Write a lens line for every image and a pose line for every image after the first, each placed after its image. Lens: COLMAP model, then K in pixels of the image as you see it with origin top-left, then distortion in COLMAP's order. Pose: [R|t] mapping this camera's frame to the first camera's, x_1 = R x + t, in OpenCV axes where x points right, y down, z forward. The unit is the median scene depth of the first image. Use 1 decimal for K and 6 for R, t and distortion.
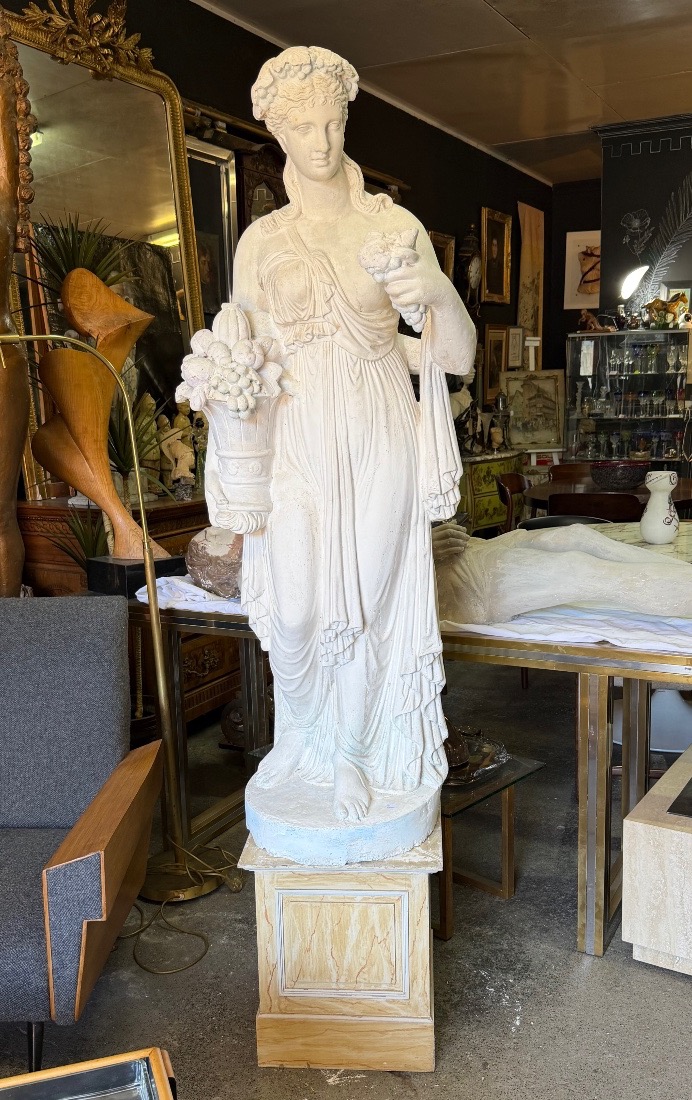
lens RADIAL K [[1075.8, 0, 344.9], [0, 1075.8, 626.1], [0, 0, 1]] dist [0.110583, -0.175653]
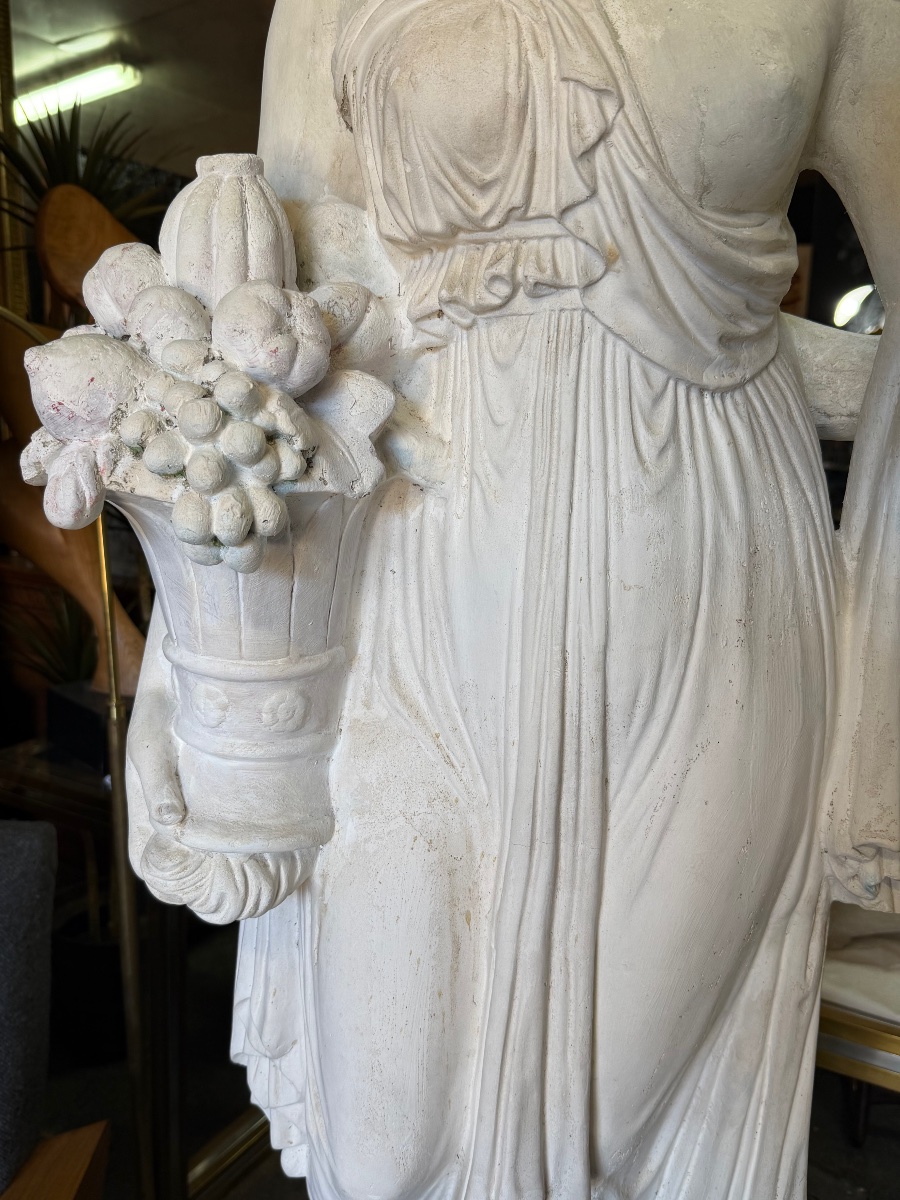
lens RADIAL K [[1040.8, 0, 446.9], [0, 1040.8, 604.6], [0, 0, 1]] dist [0.168010, -0.388560]
pose [[0.997105, 0.074363, -0.015846, -0.035278], [-0.074704, 0.996960, -0.022117, -0.176344], [0.014153, 0.023237, 0.999630, 0.717358]]
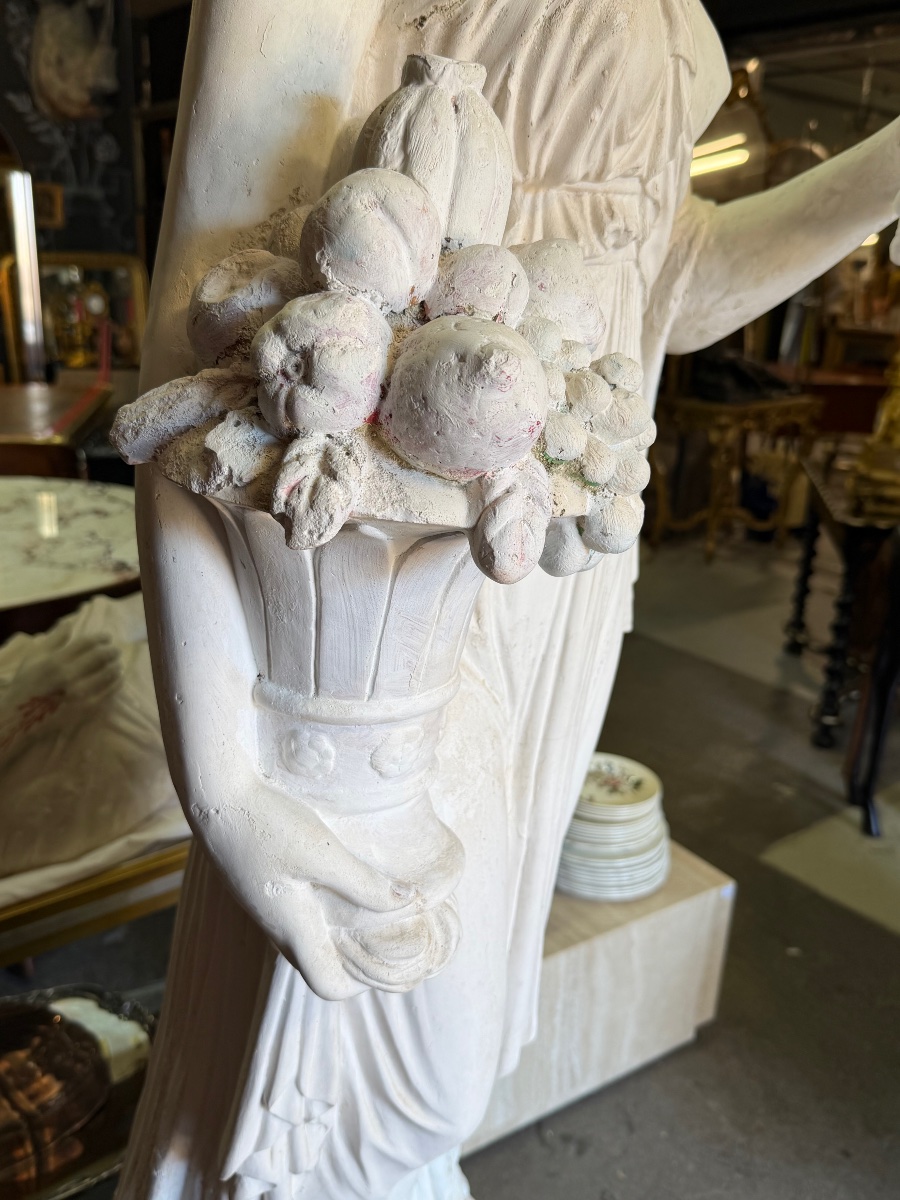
lens RADIAL K [[1040.8, 0, 446.9], [0, 1040.8, 604.6], [0, 0, 1]] dist [0.168010, -0.388560]
pose [[0.396403, -0.244212, 0.885000, -0.313388], [0.147899, 0.968368, 0.200972, -0.231079], [-0.906085, 0.051225, 0.419983, 0.903728]]
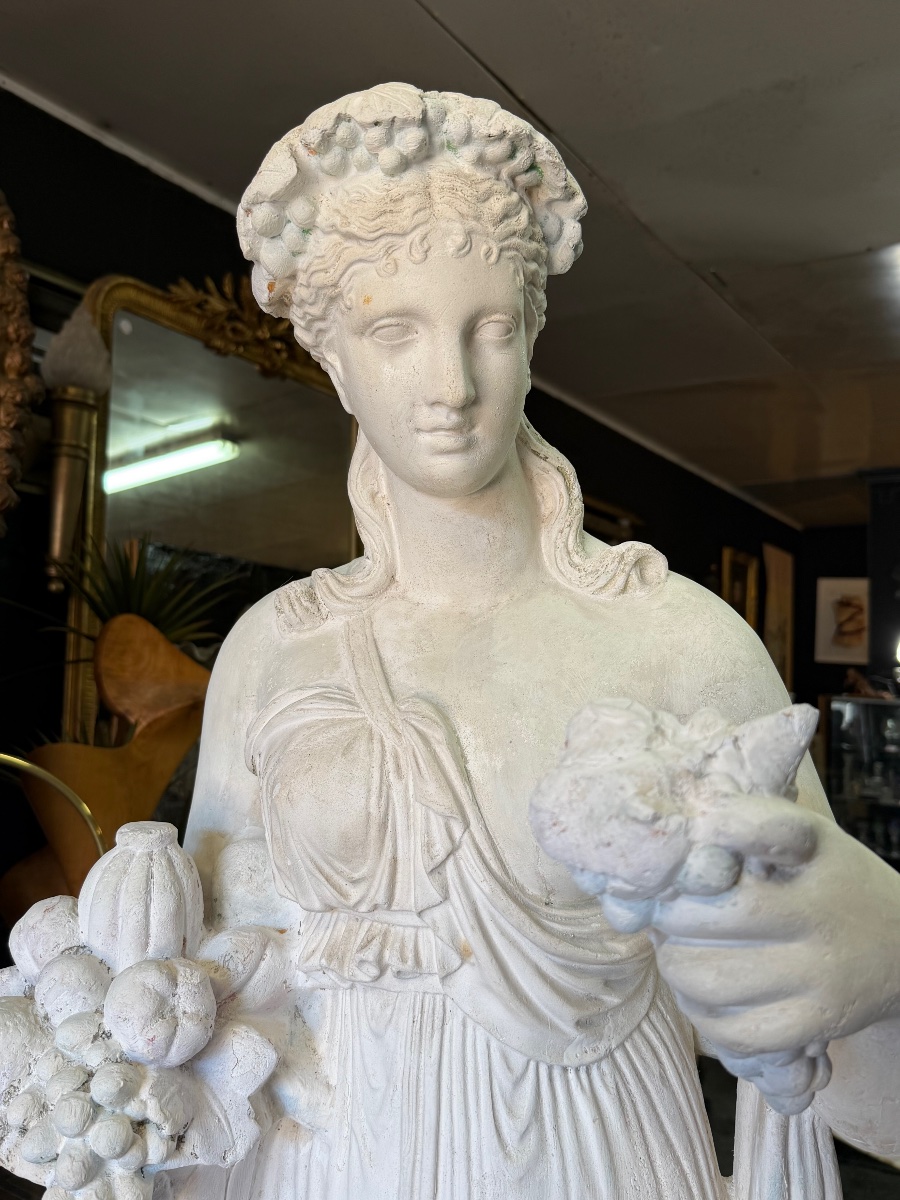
lens RADIAL K [[1040.8, 0, 446.9], [0, 1040.8, 604.6], [0, 0, 1]] dist [0.168010, -0.388560]
pose [[0.991070, 0.066648, -0.115494, 0.014510], [-0.097510, 0.953020, -0.286783, -0.274743], [0.090954, 0.295484, 0.951008, 0.680713]]
